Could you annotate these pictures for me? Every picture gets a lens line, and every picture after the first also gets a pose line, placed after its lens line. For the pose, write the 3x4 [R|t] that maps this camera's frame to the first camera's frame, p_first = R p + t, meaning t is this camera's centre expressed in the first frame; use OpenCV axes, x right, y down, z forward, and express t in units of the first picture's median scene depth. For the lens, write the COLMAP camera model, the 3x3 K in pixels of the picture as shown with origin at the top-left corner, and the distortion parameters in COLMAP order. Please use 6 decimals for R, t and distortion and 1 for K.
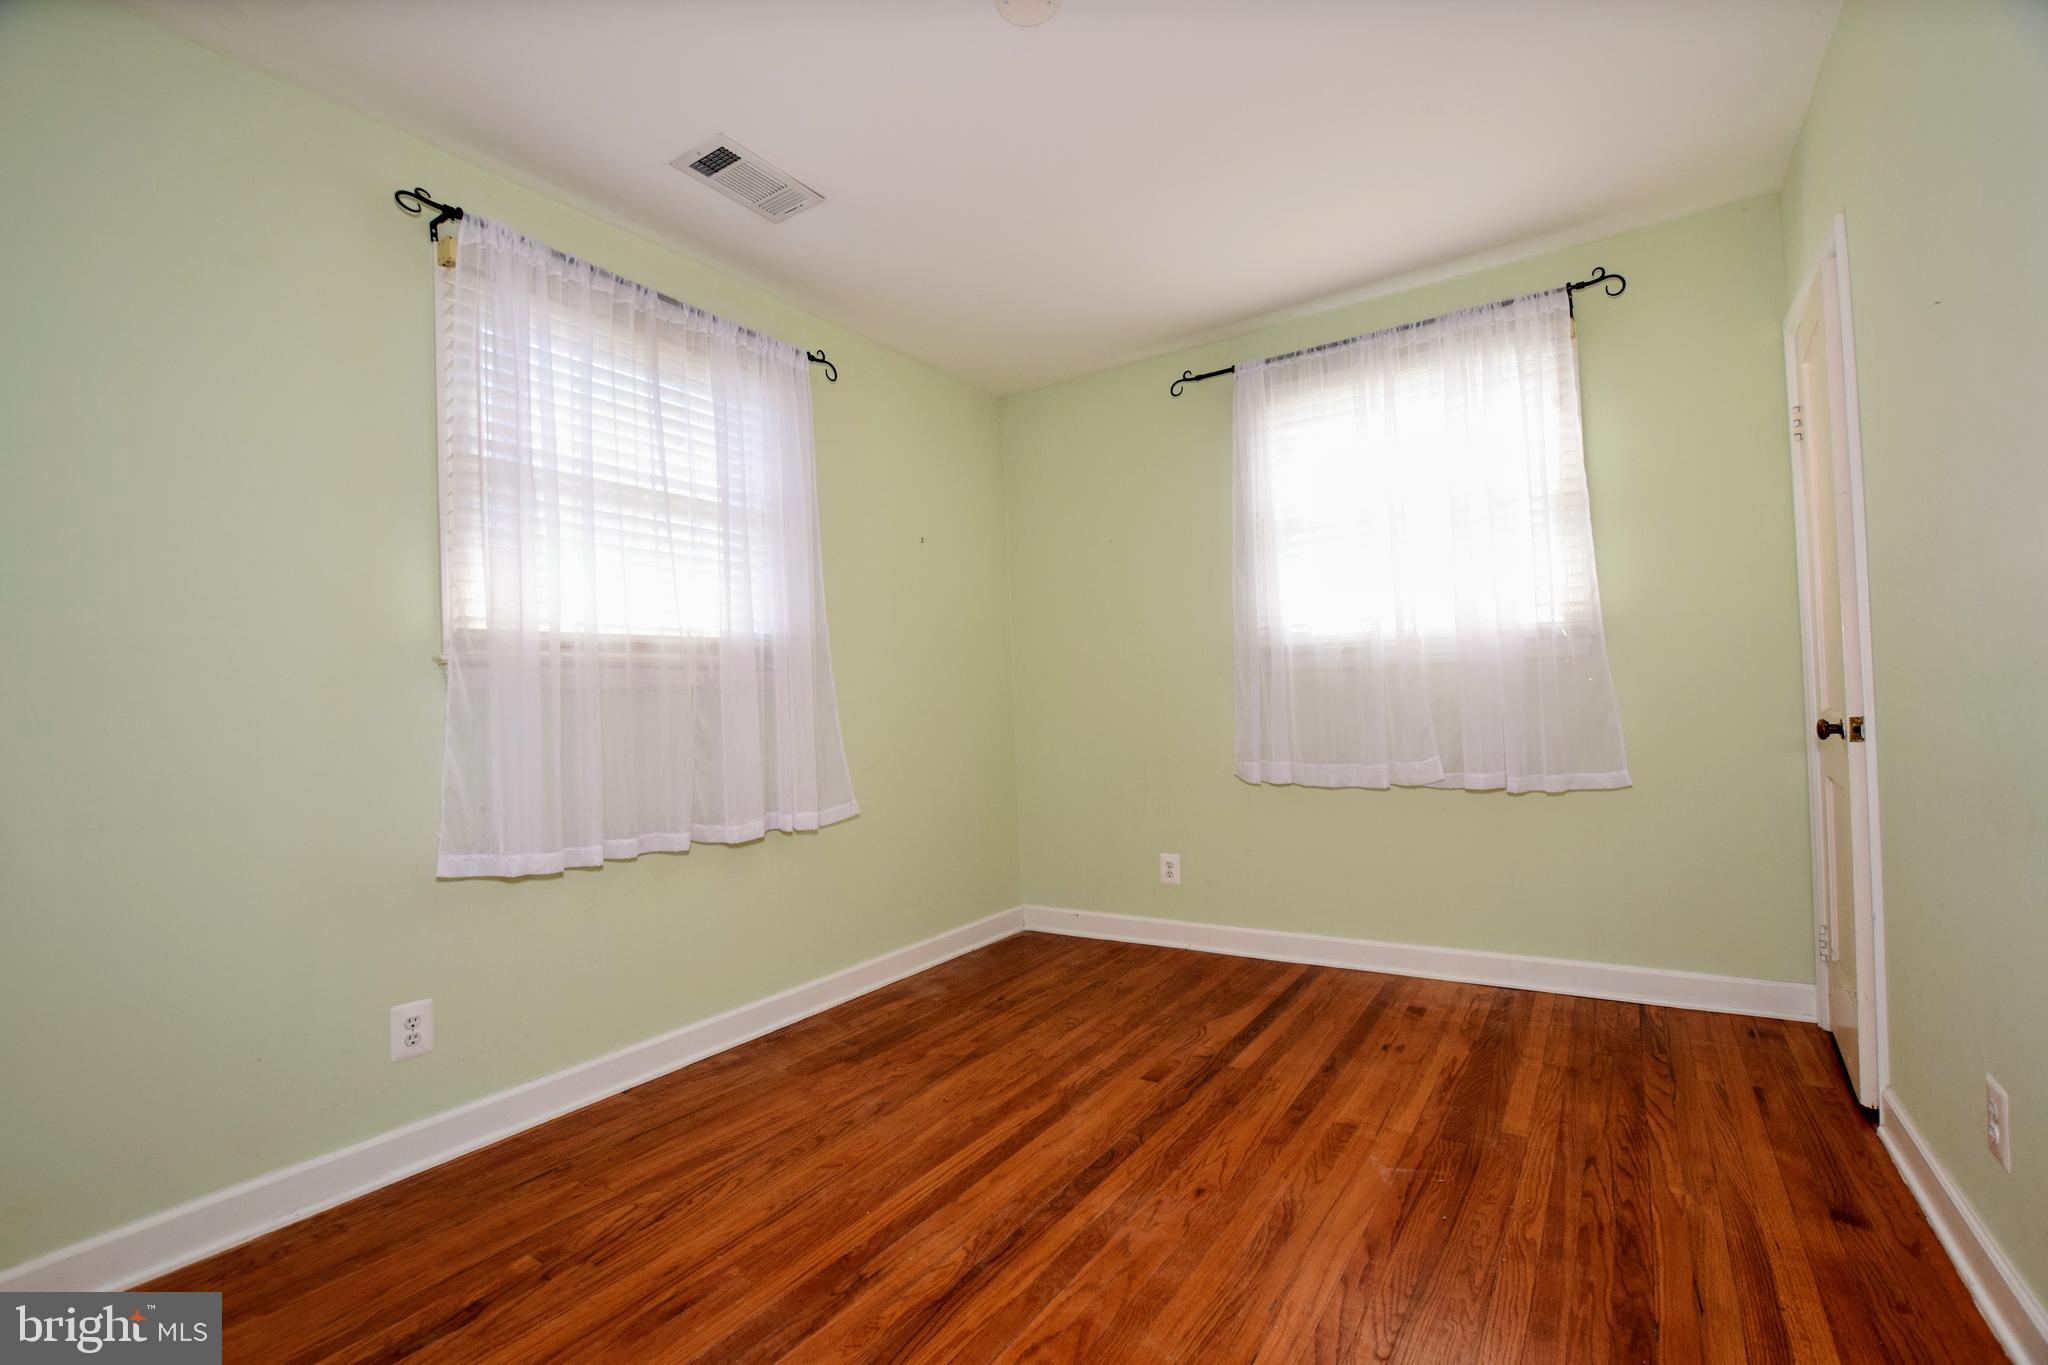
lens RADIAL K [[910.1, 0, 1028.5], [0, 910.1, 686.4], [0, 0, 1]] dist [-0.022219, 0.000182]
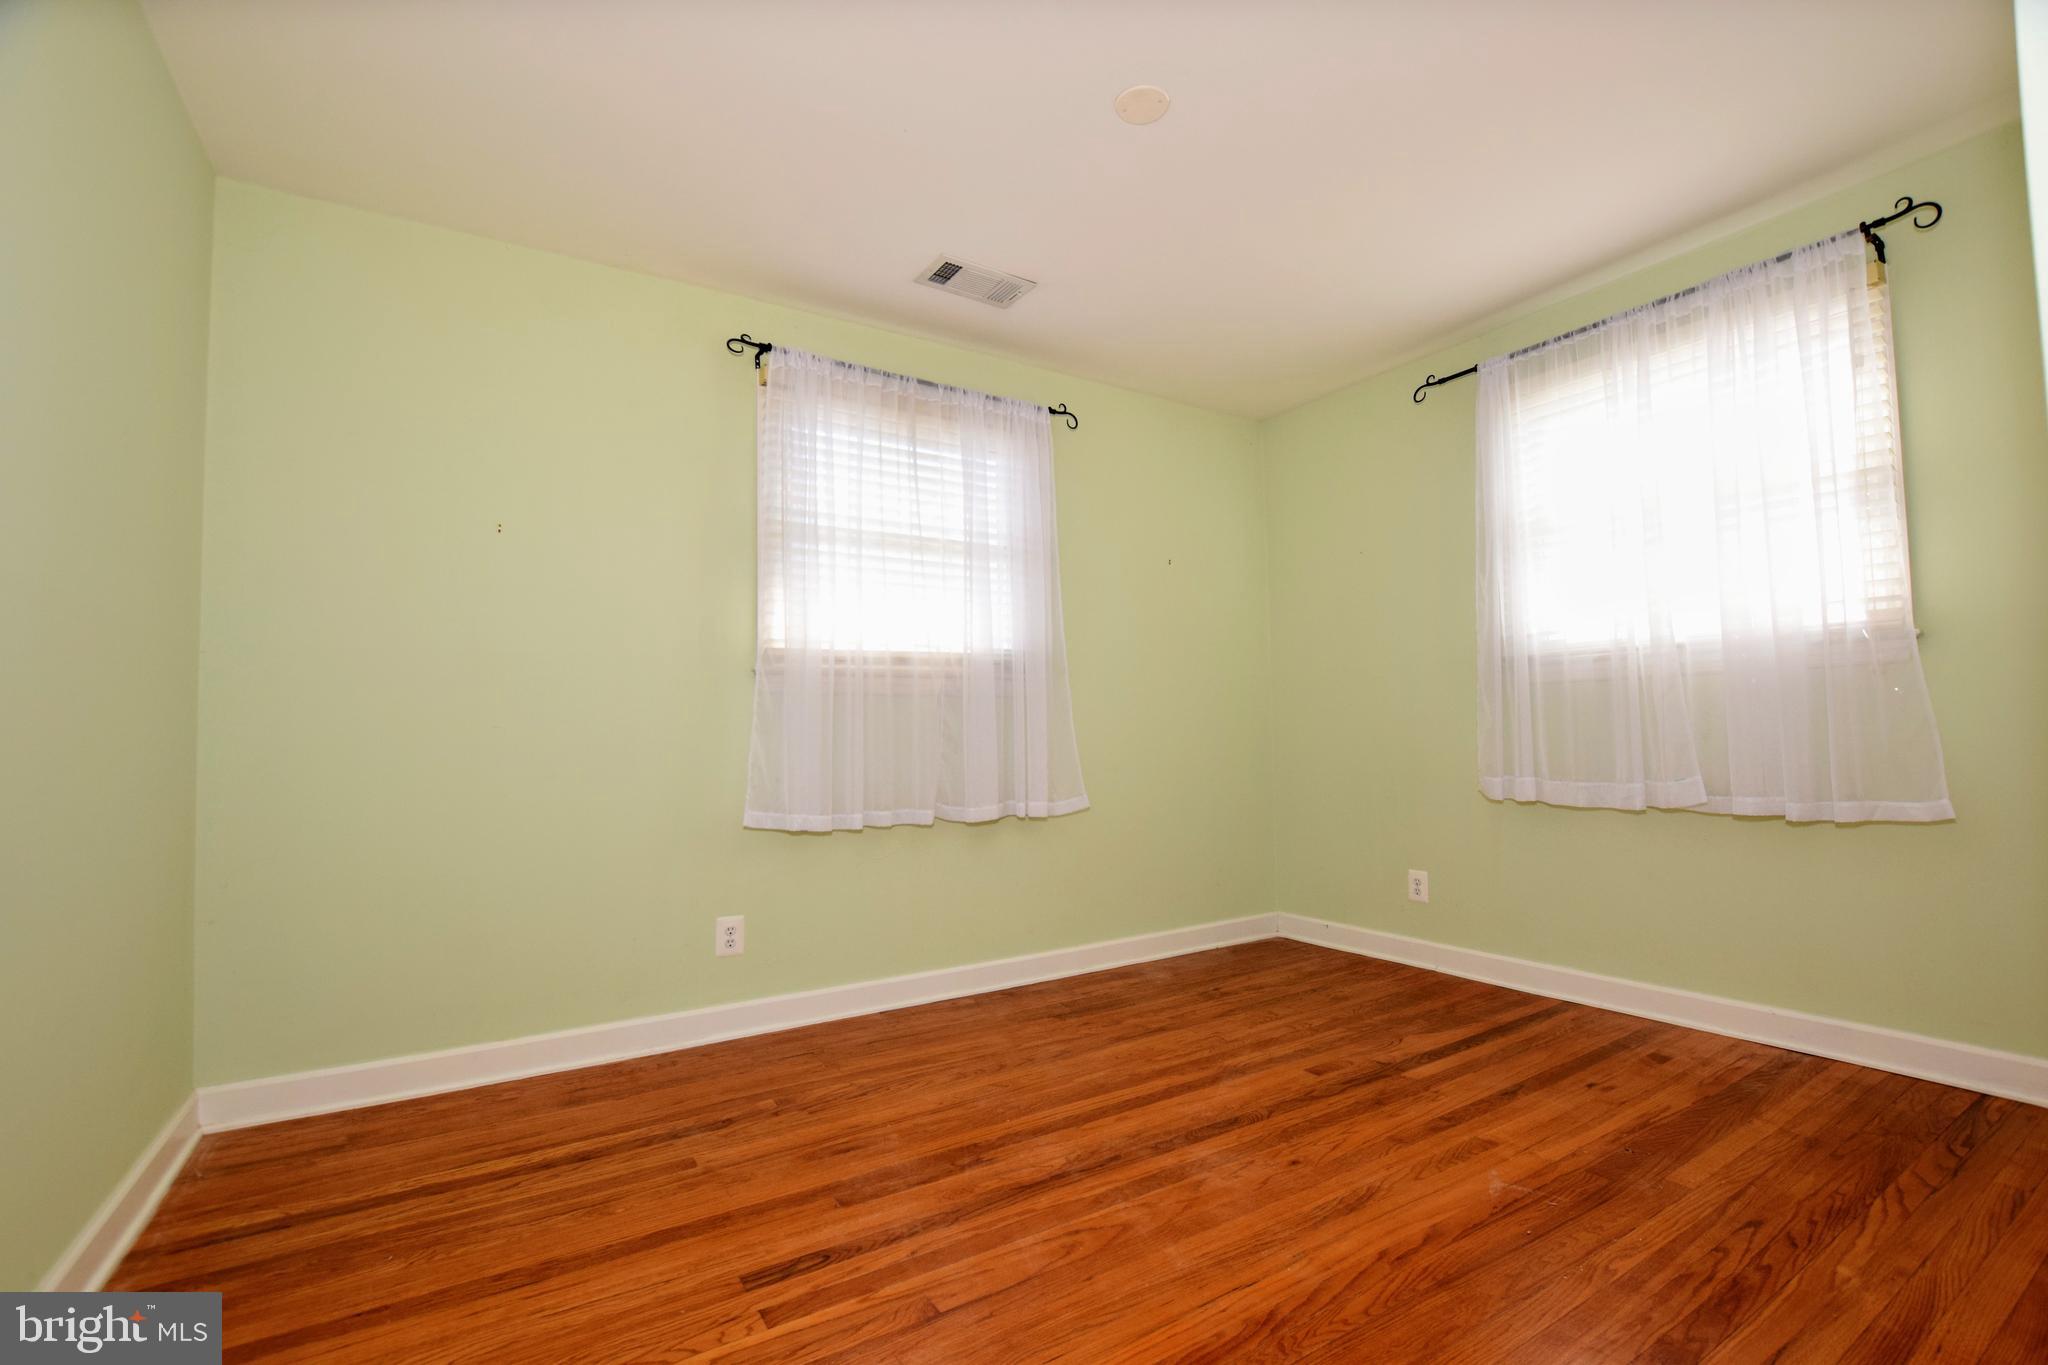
lens RADIAL K [[903.9, 0, 1016.4], [0, 903.9, 683.8], [0, 0, 1]] dist [-0.027646, 0.004828]
pose [[0.914039, 0.000915, -0.405626, 0.227467], [-0.010006, 0.999744, -0.020293, 0.012714], [0.405504, 0.022607, 0.913814, -0.082022]]
